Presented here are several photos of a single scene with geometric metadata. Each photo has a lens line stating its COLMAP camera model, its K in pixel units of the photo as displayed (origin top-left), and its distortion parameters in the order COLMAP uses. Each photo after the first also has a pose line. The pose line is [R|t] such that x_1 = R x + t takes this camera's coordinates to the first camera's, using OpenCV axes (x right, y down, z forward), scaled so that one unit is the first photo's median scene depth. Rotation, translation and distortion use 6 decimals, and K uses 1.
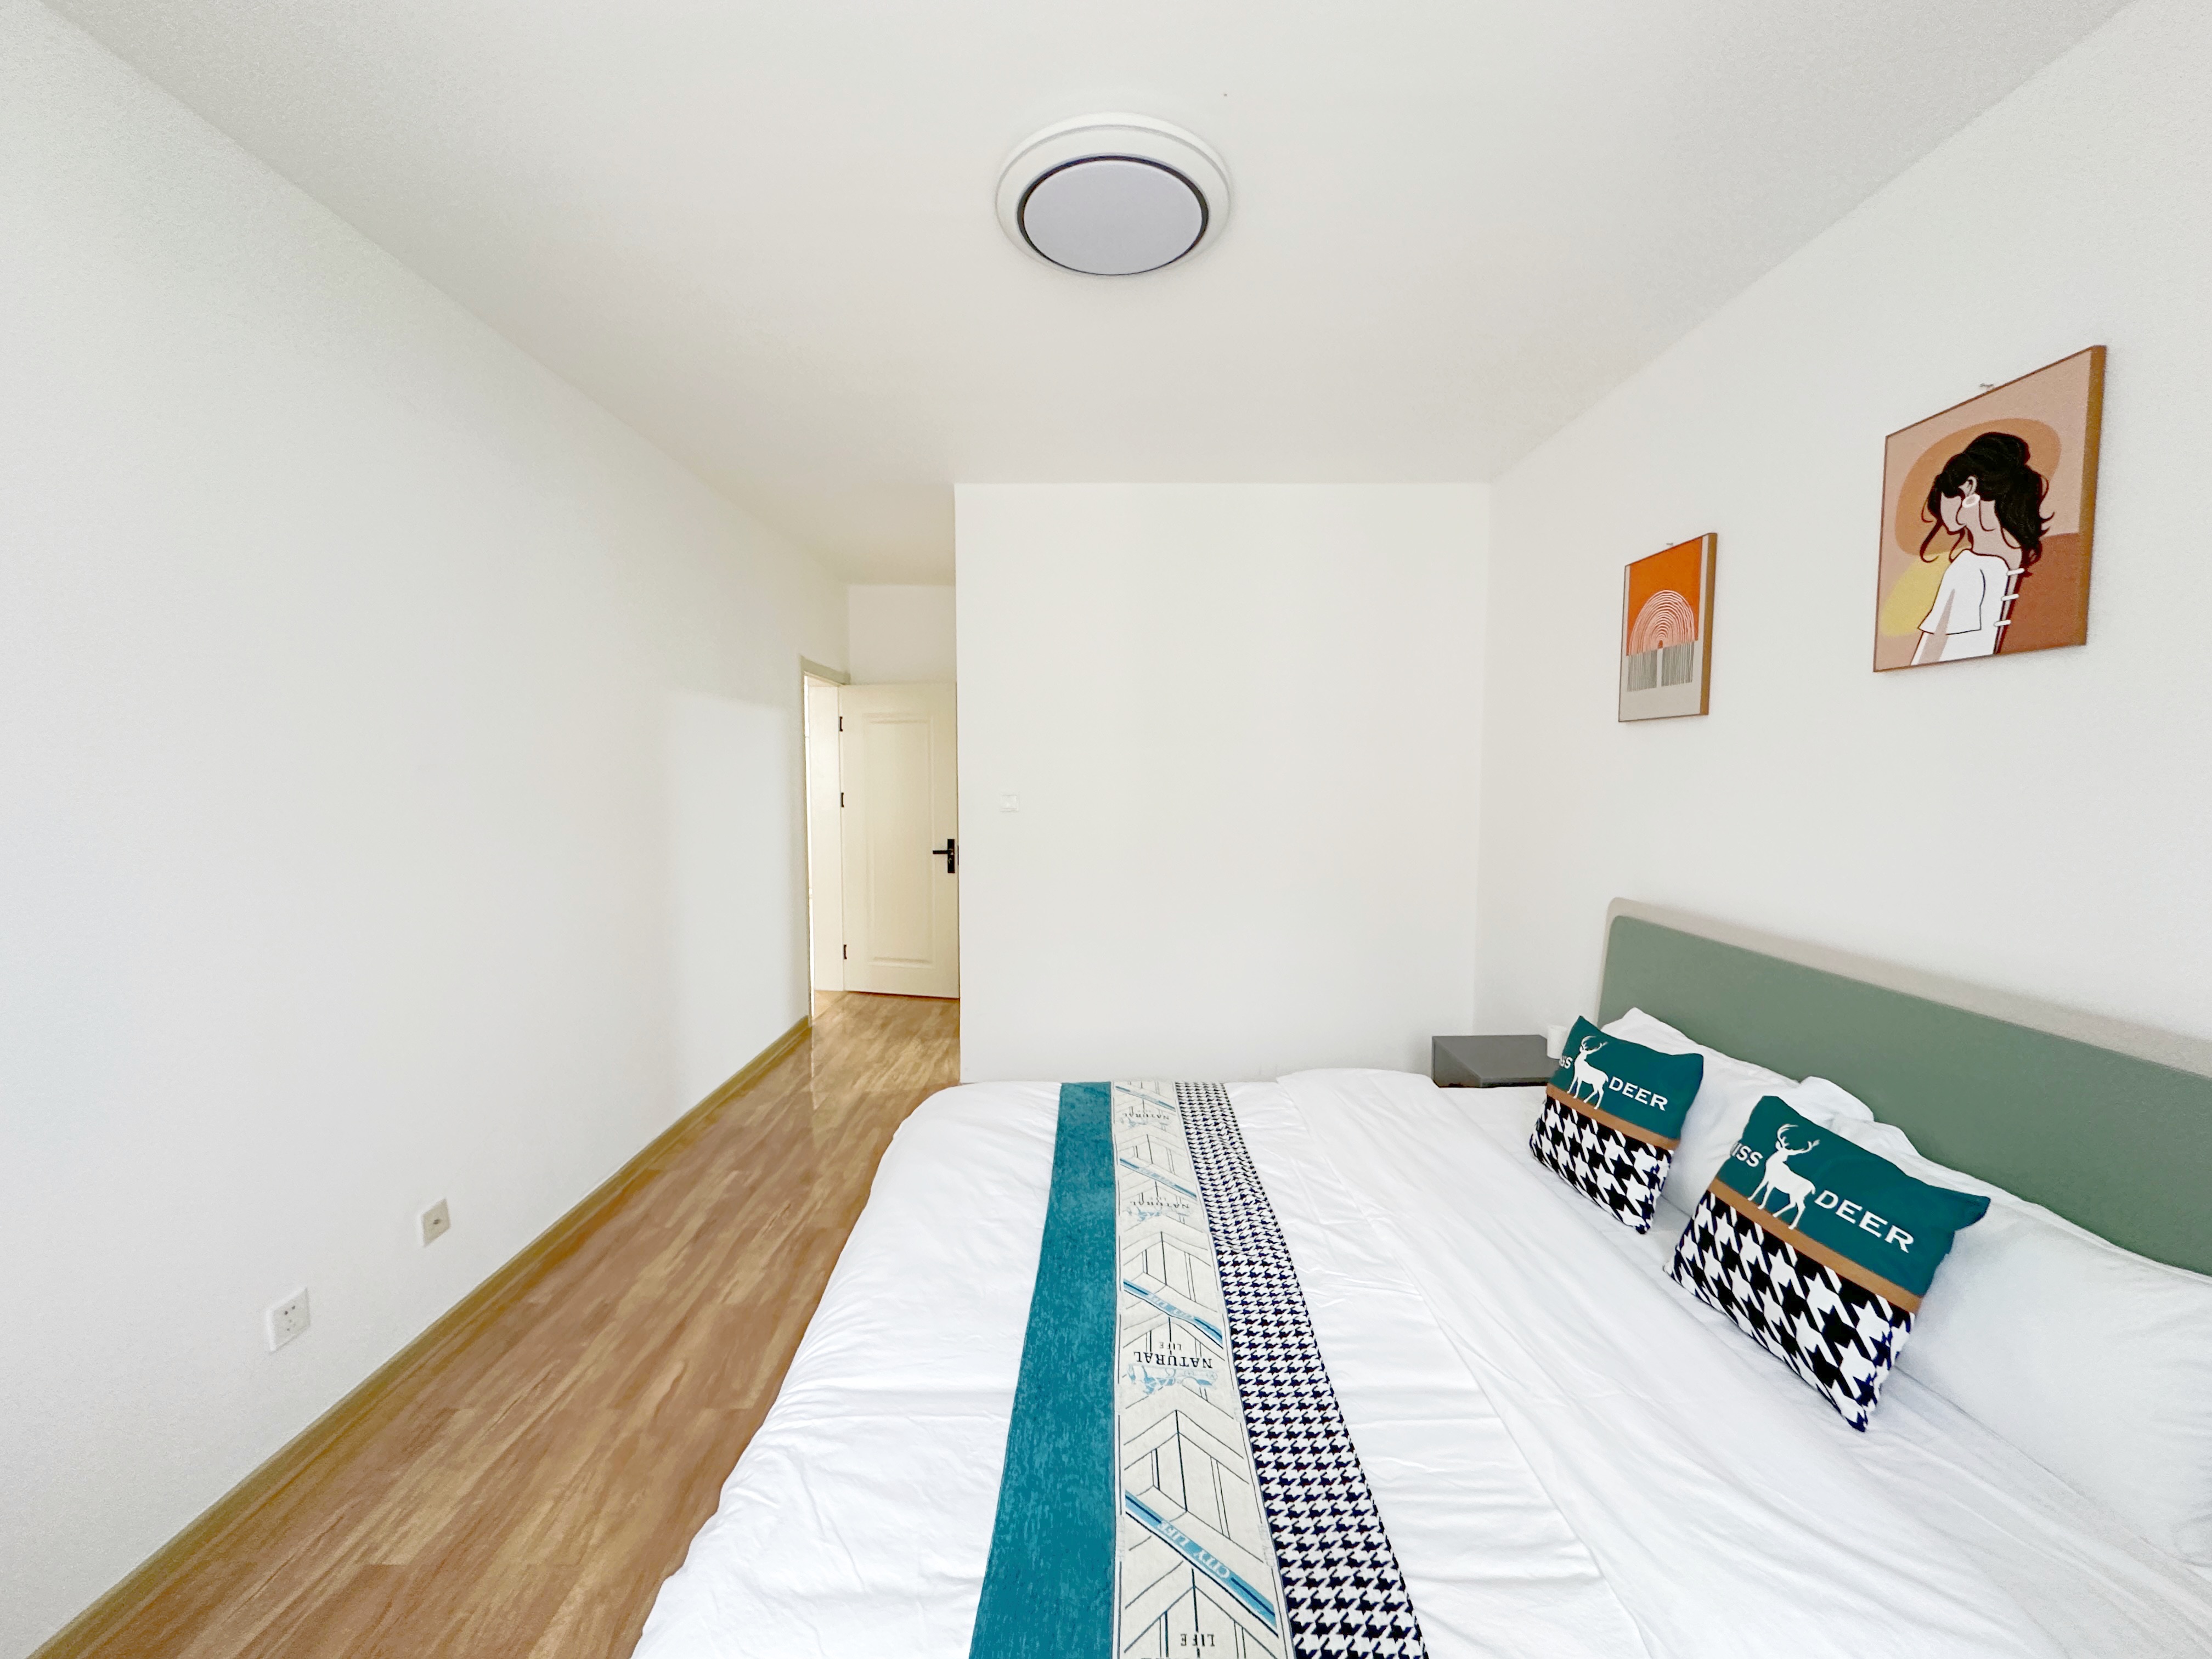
lens RADIAL K [[892.4, 0, 1102.2], [0, 892.4, 829.0], [0, 0, 1]] dist [-0.002316, -0.000136]
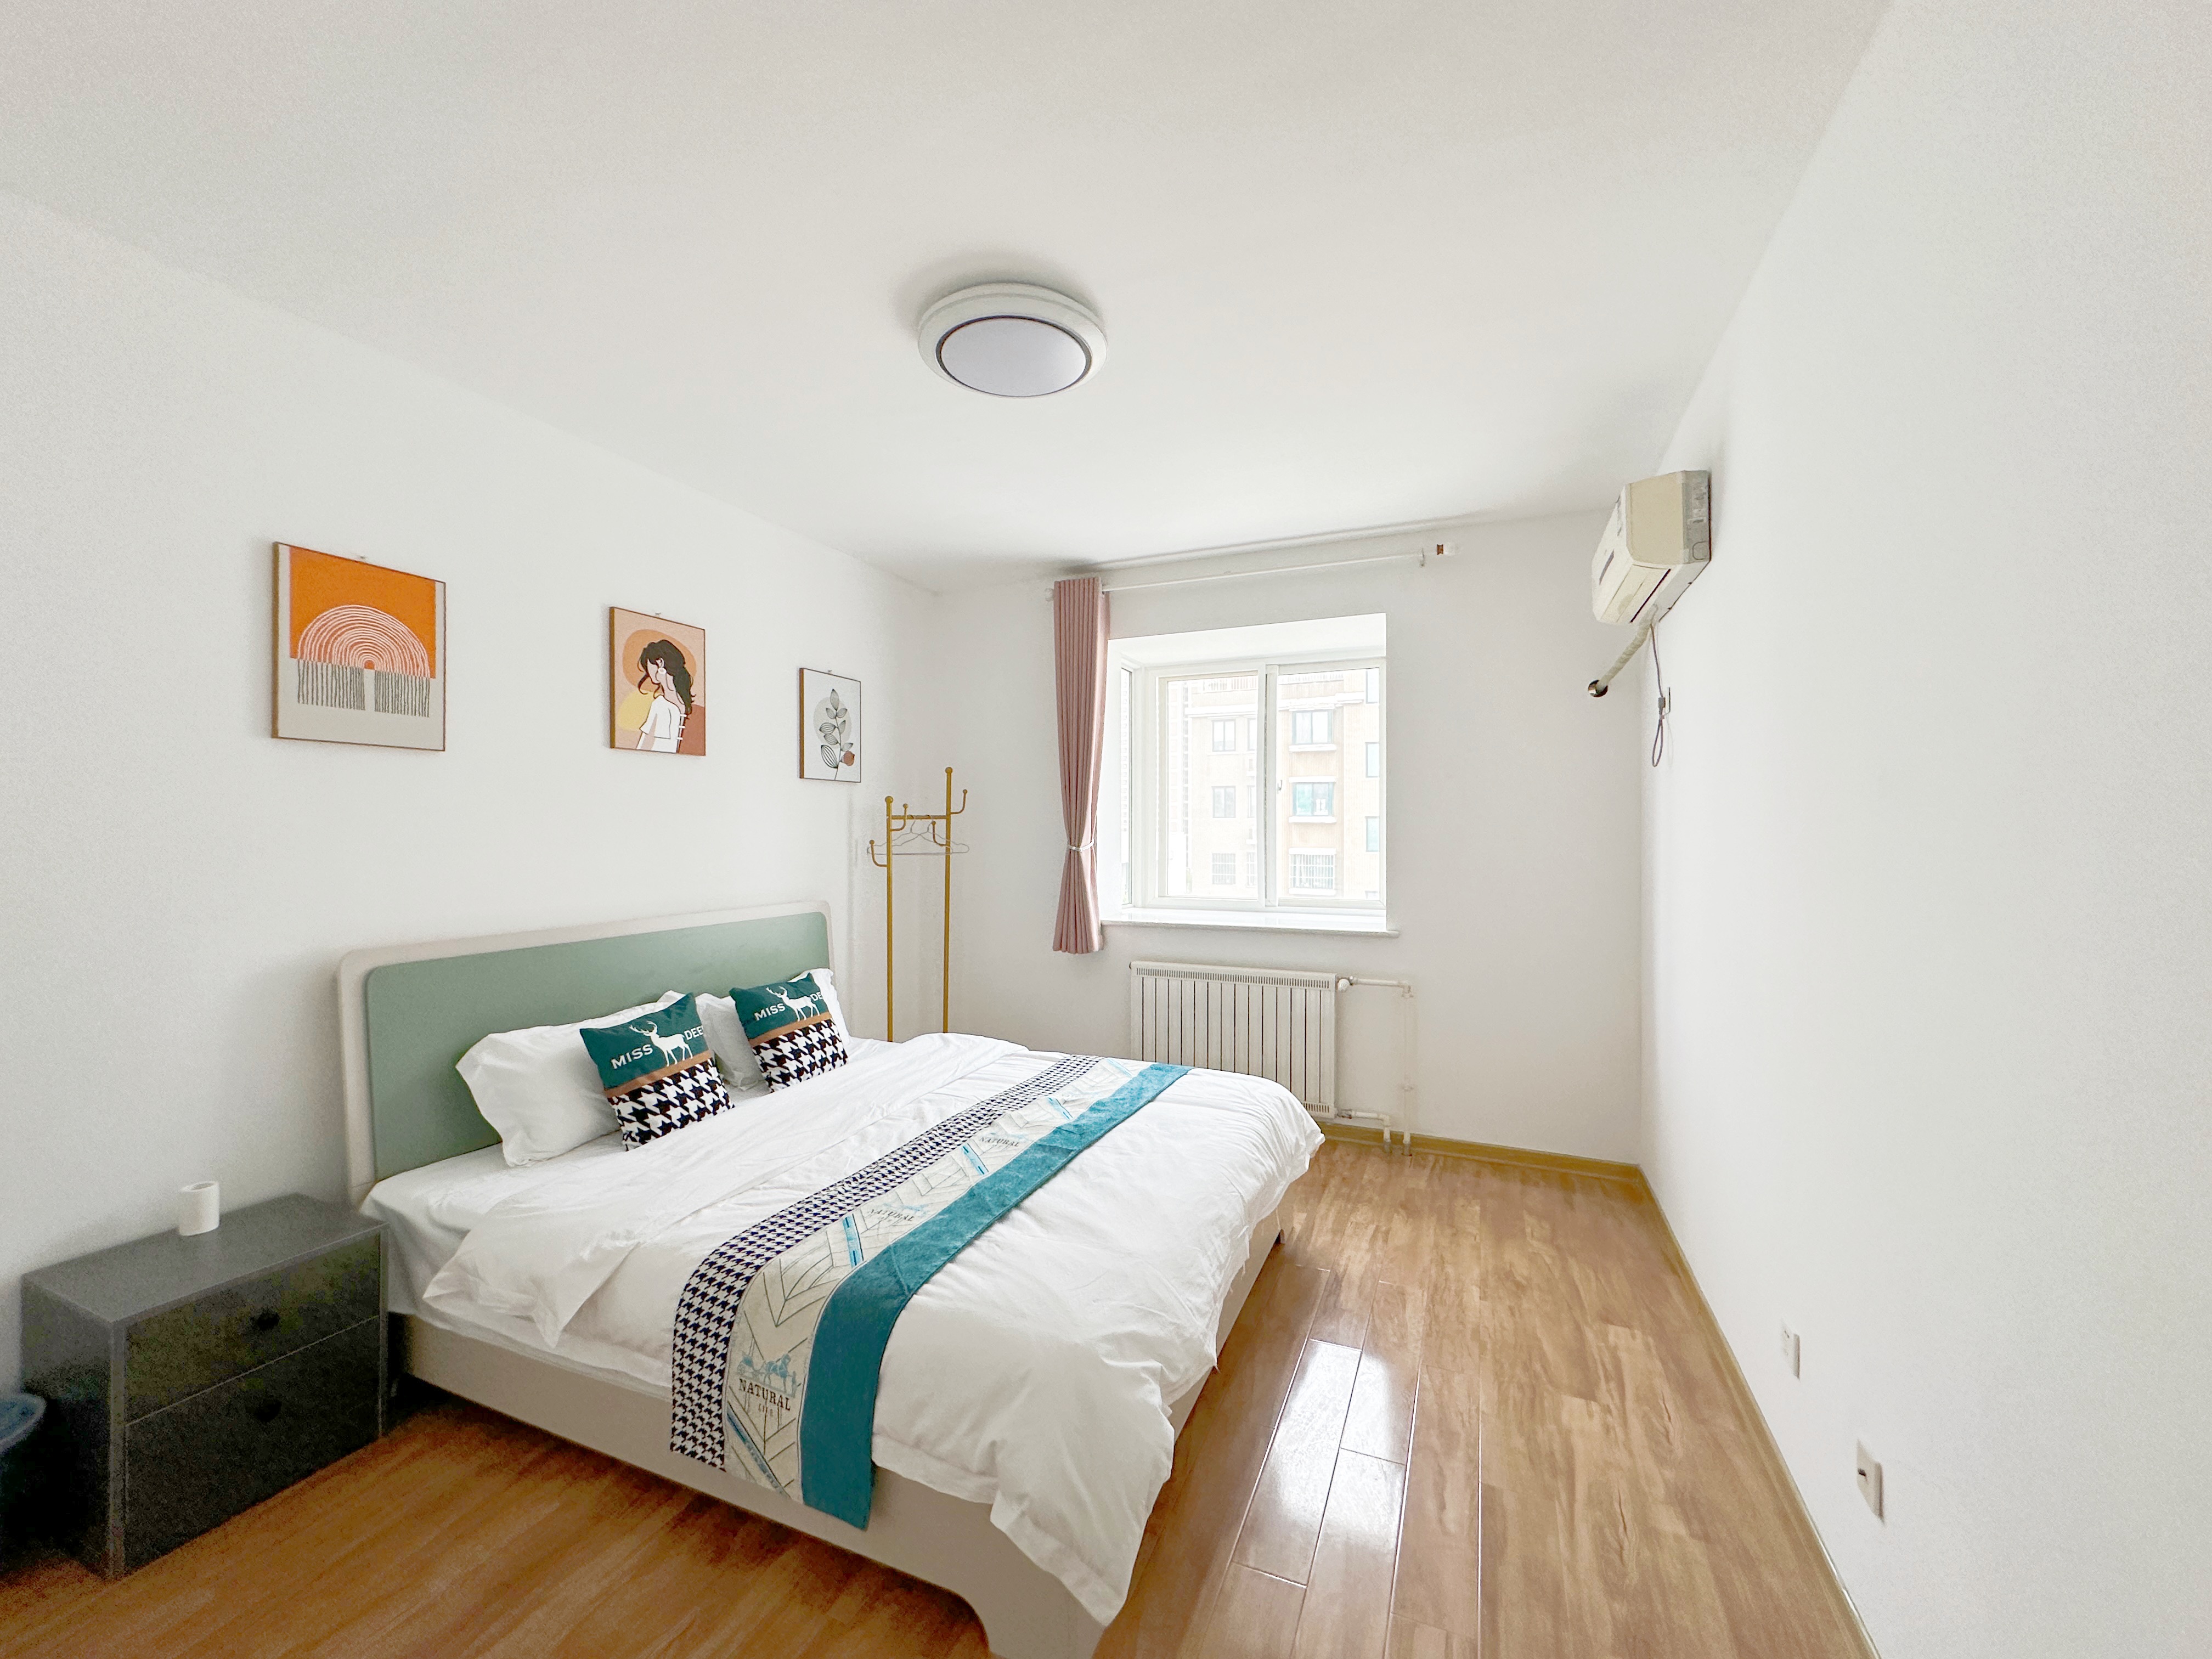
lens RADIAL K [[892.4, 0, 1102.2], [0, 892.4, 829.0], [0, 0, 1]] dist [-0.002316, -0.000136]
pose [[-0.920350, 0.000959, 0.391094, -0.562872], [0.025549, 0.998008, 0.057675, -0.095239], [-0.390259, 0.063073, -0.918542, 2.056953]]
